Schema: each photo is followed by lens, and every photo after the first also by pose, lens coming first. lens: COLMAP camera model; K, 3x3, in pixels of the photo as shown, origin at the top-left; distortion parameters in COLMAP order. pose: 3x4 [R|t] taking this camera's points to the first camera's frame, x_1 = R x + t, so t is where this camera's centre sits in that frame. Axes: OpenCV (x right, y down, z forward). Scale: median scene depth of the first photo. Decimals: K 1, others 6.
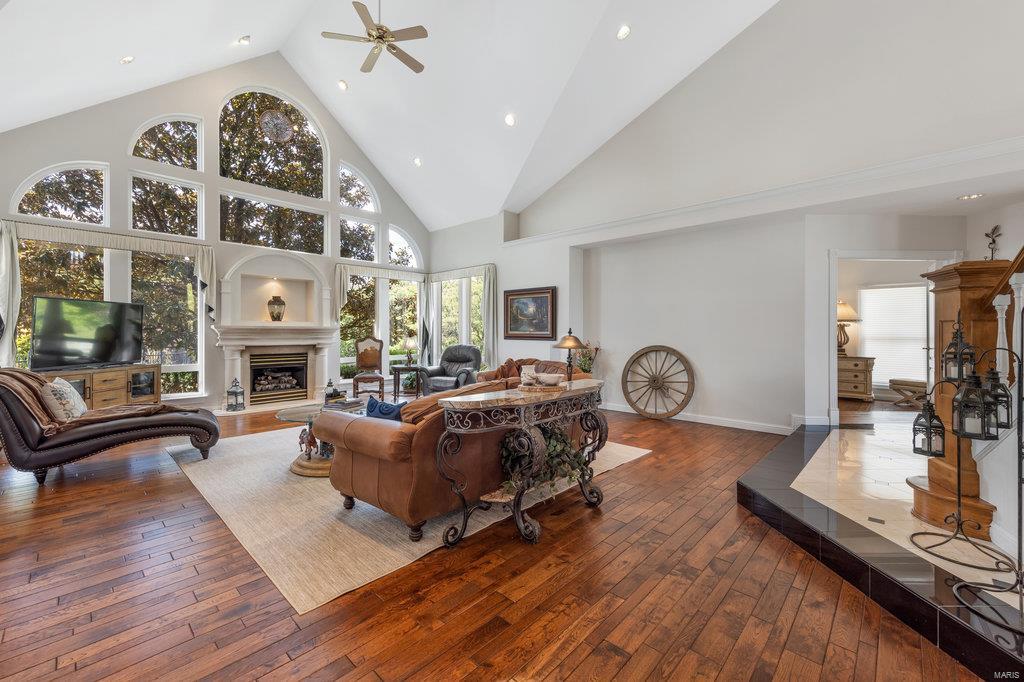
lens RADIAL K [[416.4, 0, 514.2], [0, 416.4, 333.7], [0, 0, 1]] dist [0.024243, 0.000052]
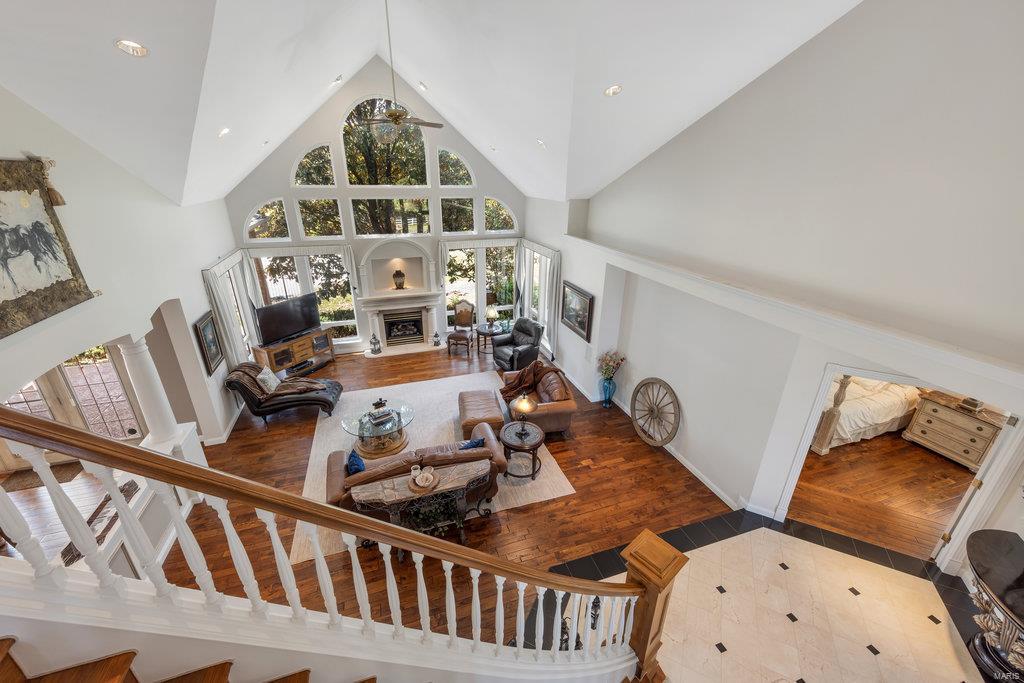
lens RADIAL K [[416.4, 0, 517.0], [0, 416.4, 346.5], [0, 0, 1]] dist [0.024243, 0.000052]
pose [[0.880919, 0.196450, -0.430567, 0.401162], [-0.012255, 0.918942, 0.394202, -0.402030], [0.473108, -0.341983, 0.811921, 0.006468]]
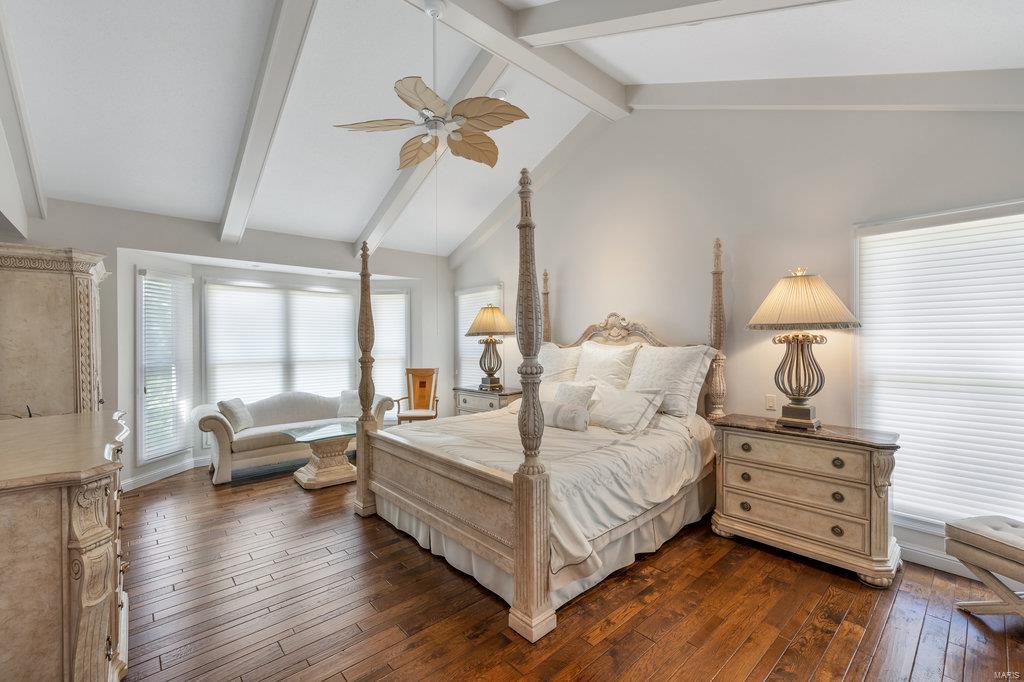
lens RADIAL K [[425.5, 0, 534.1], [0, 425.5, 354.5], [0, 0, 1]] dist [0.016308, 0.000274]
pose [[0.996259, -0.008752, -0.085970, 0.663170], [0.009577, 0.999912, 0.009186, -0.015064], [0.085882, -0.009975, 0.996255, 0.716665]]
